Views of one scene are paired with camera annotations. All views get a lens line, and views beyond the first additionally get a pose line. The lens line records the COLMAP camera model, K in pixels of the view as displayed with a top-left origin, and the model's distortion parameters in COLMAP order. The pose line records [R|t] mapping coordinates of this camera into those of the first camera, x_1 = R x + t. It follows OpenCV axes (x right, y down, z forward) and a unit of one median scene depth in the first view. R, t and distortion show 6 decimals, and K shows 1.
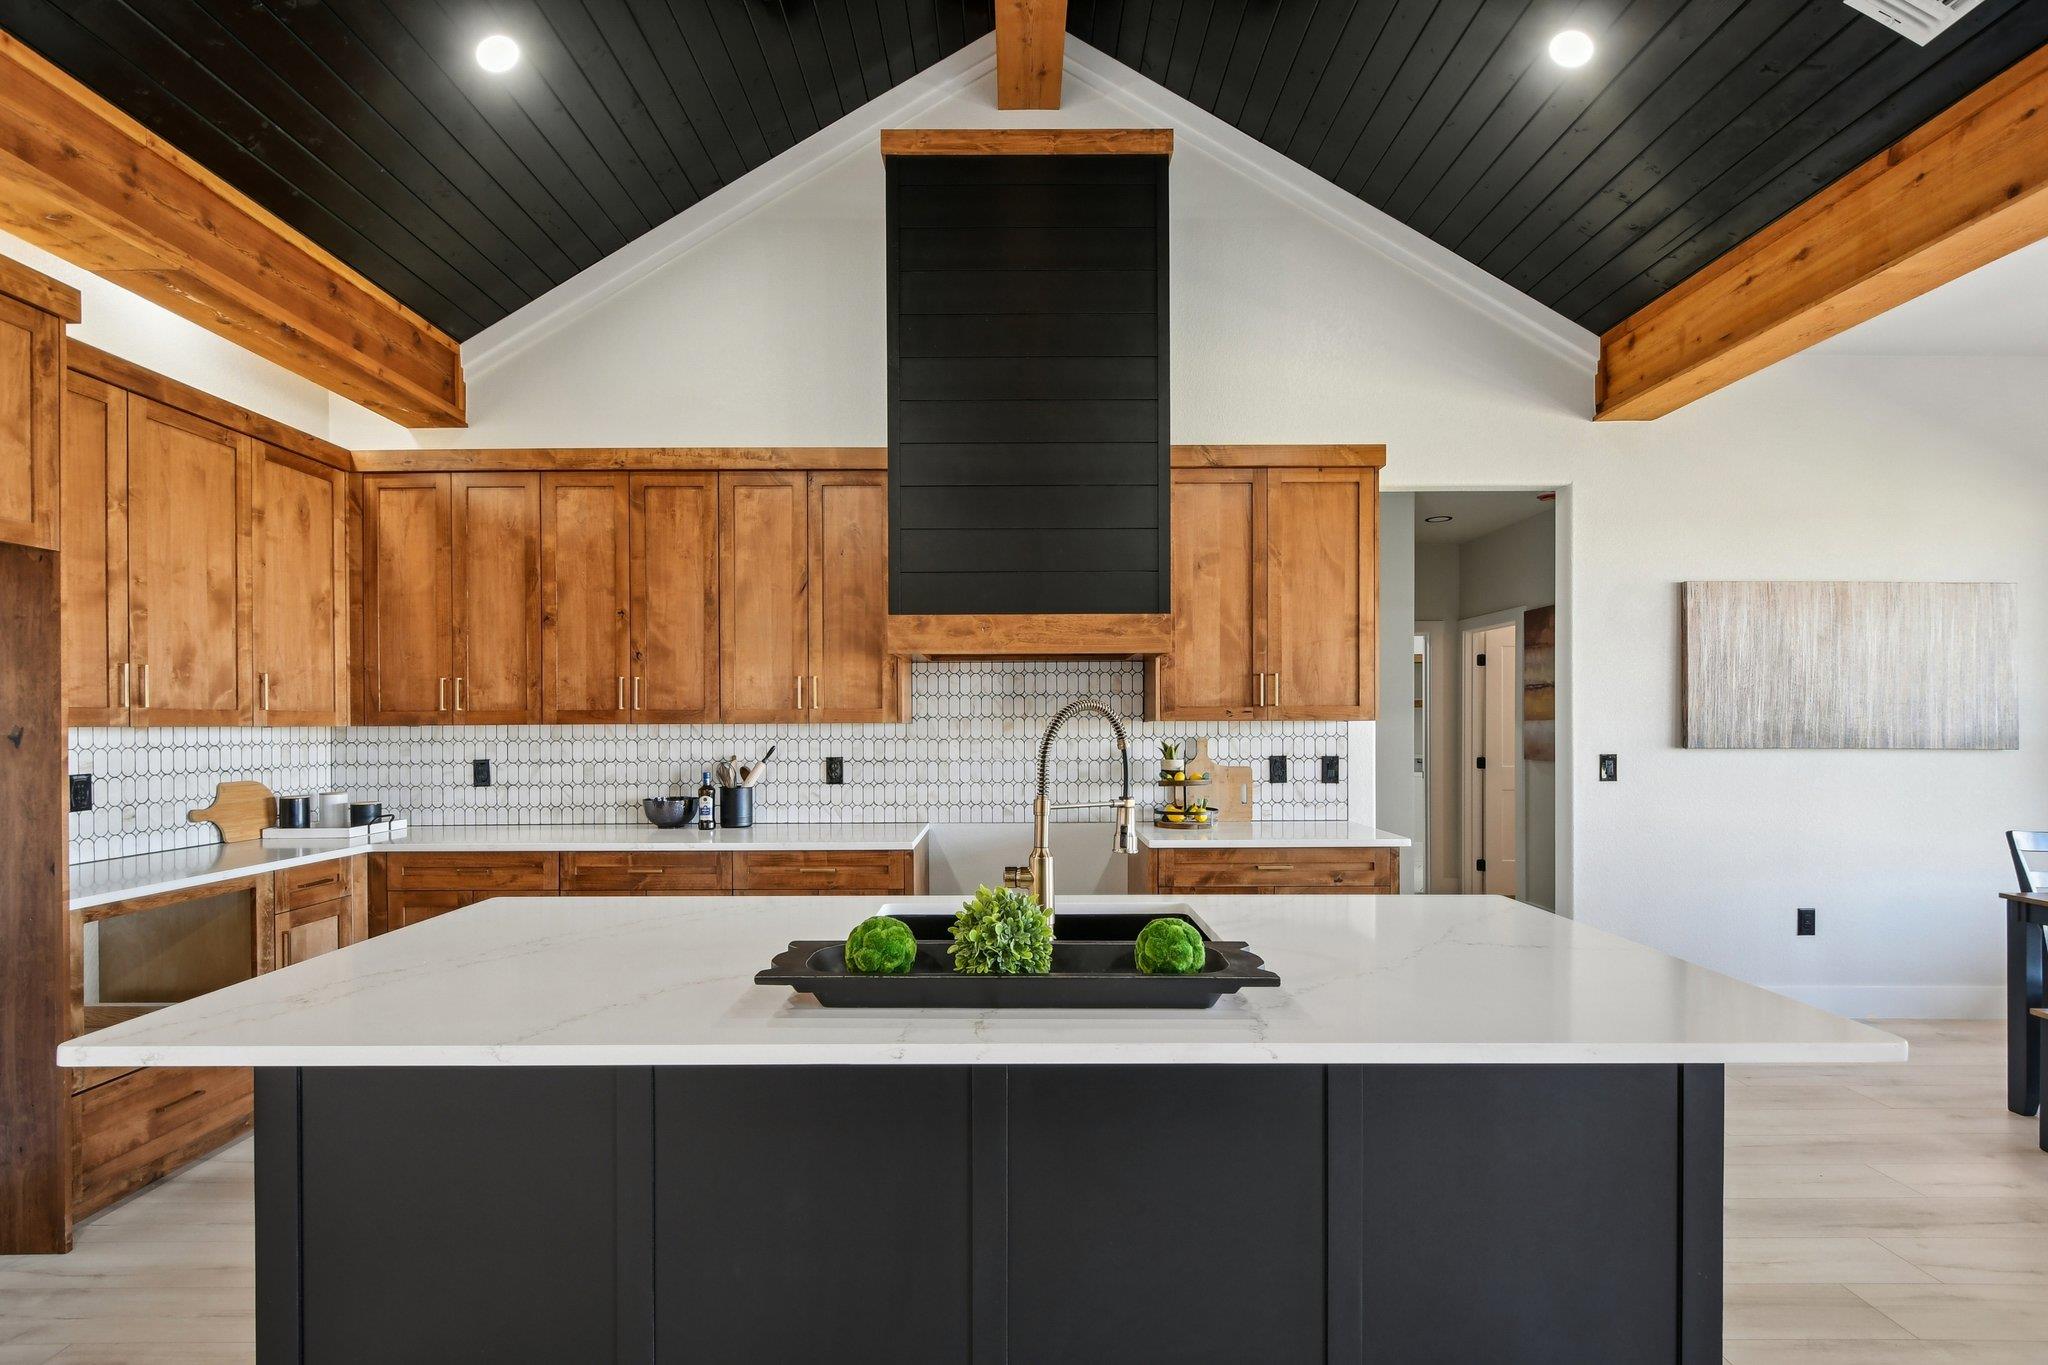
lens RADIAL K [[910.0, 0, 1021.7], [0, 910.0, 719.5], [0, 0, 1]] dist [-0.000527, -0.001189]
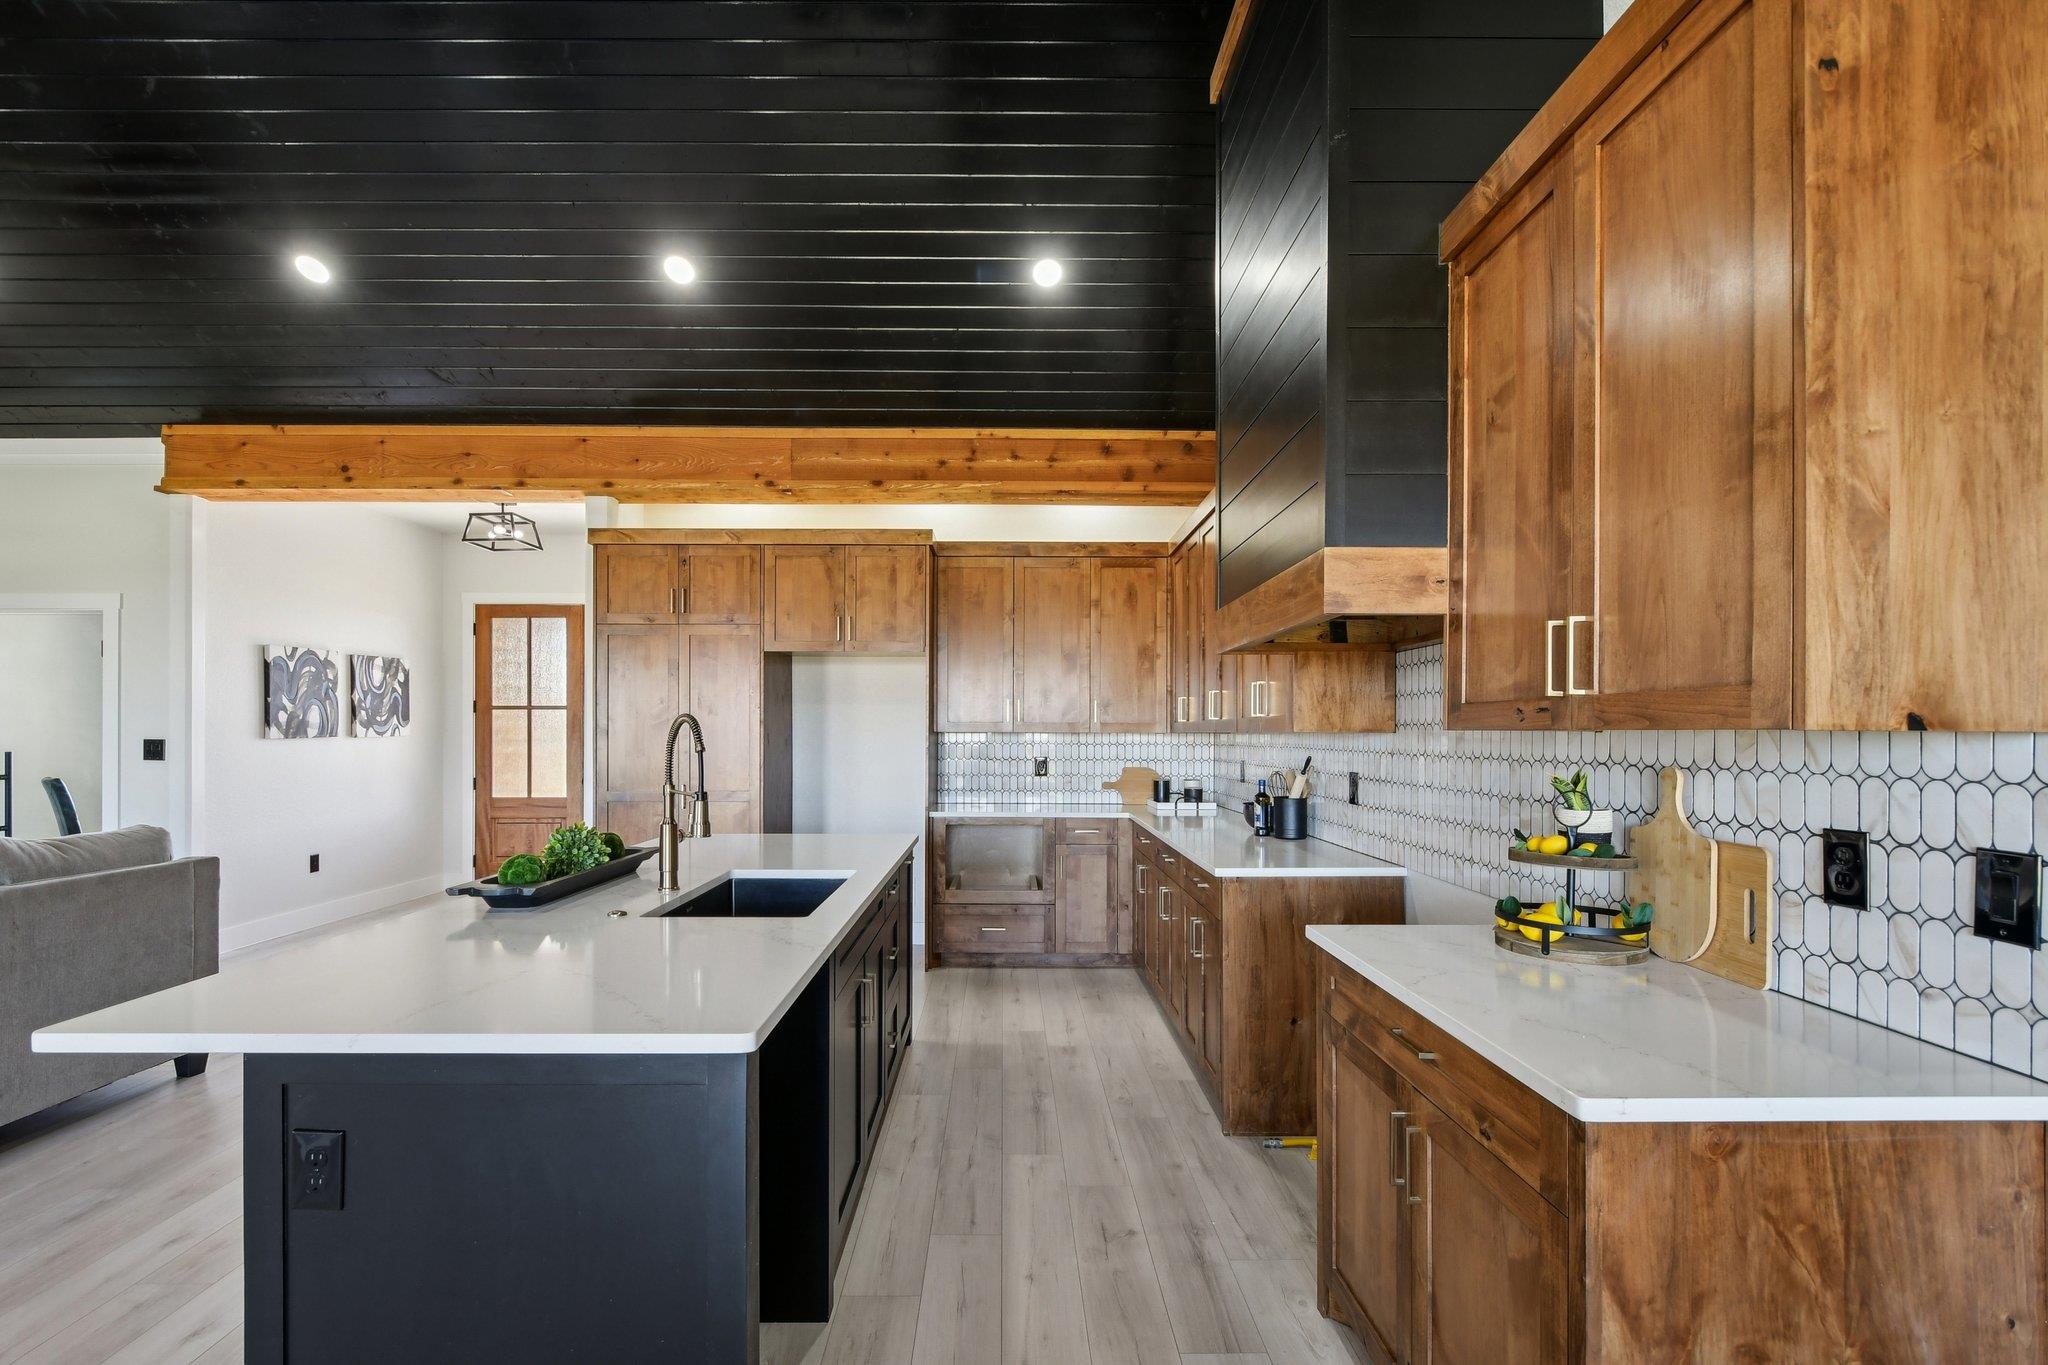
lens RADIAL K [[910.0, 0, 1005.3], [0, 910.0, 732.2], [0, 0, 1]] dist [-0.000527, -0.001189]
pose [[-0.008654, 0.003598, -0.999956, 0.698476], [-0.002967, 0.999989, 0.003623, 0.001621], [0.999958, 0.002999, -0.008643, 0.742846]]
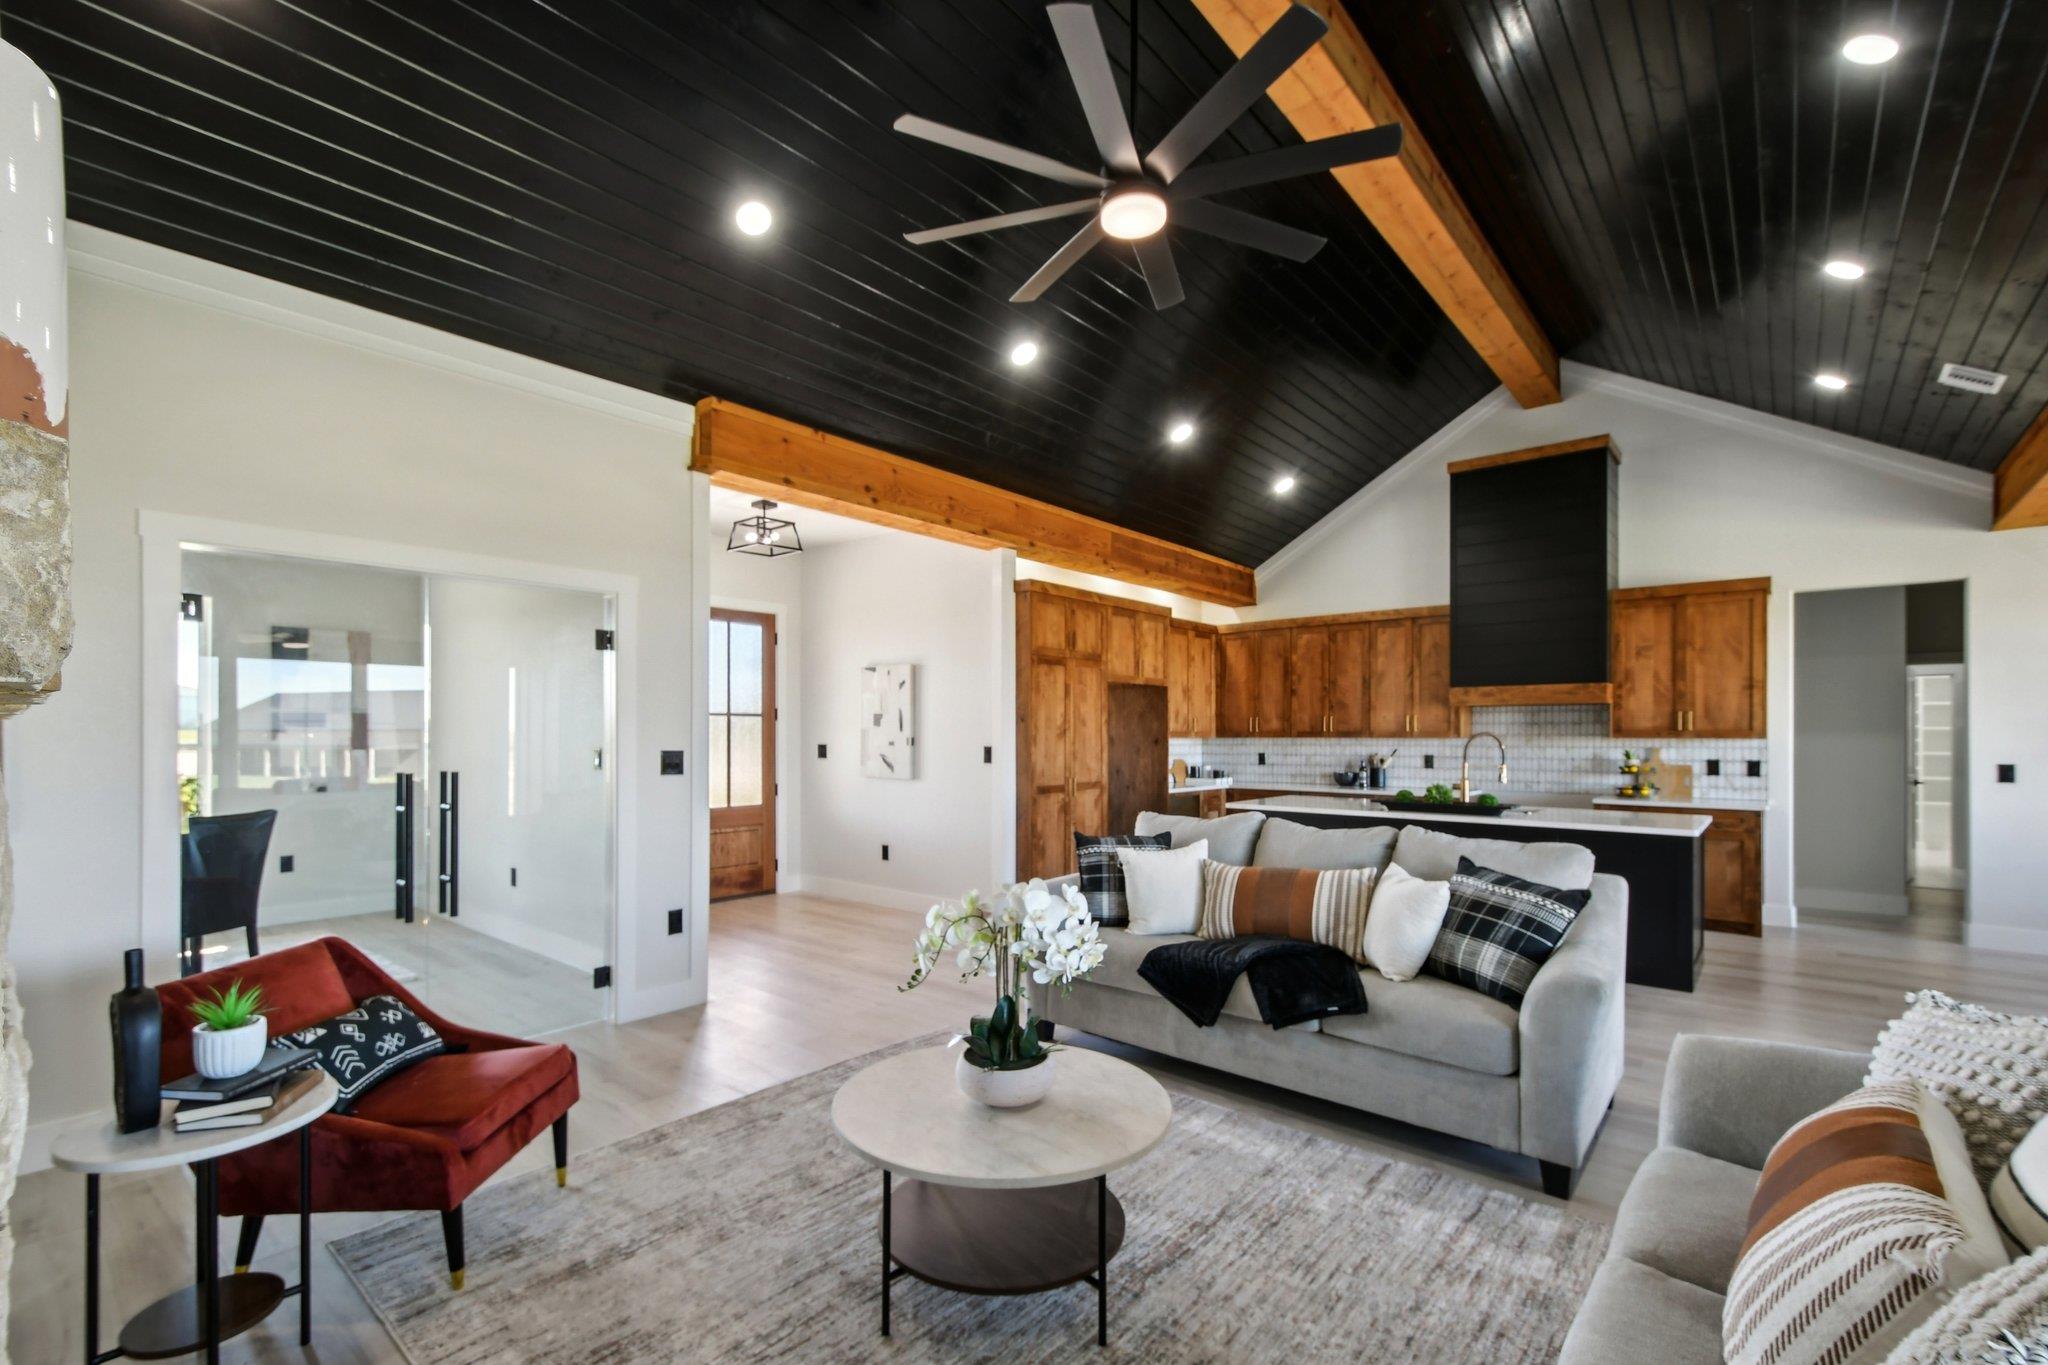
lens RADIAL K [[910.0, 0, 996.5], [0, 910.0, 738.2], [0, 0, 1]] dist [-0.000527, -0.001189]
pose [[0.750337, 0.007891, -0.661008, 0.435237], [-0.004296, 0.999966, 0.007061, -0.005882], [0.661041, -0.002458, 0.750345, -1.215594]]
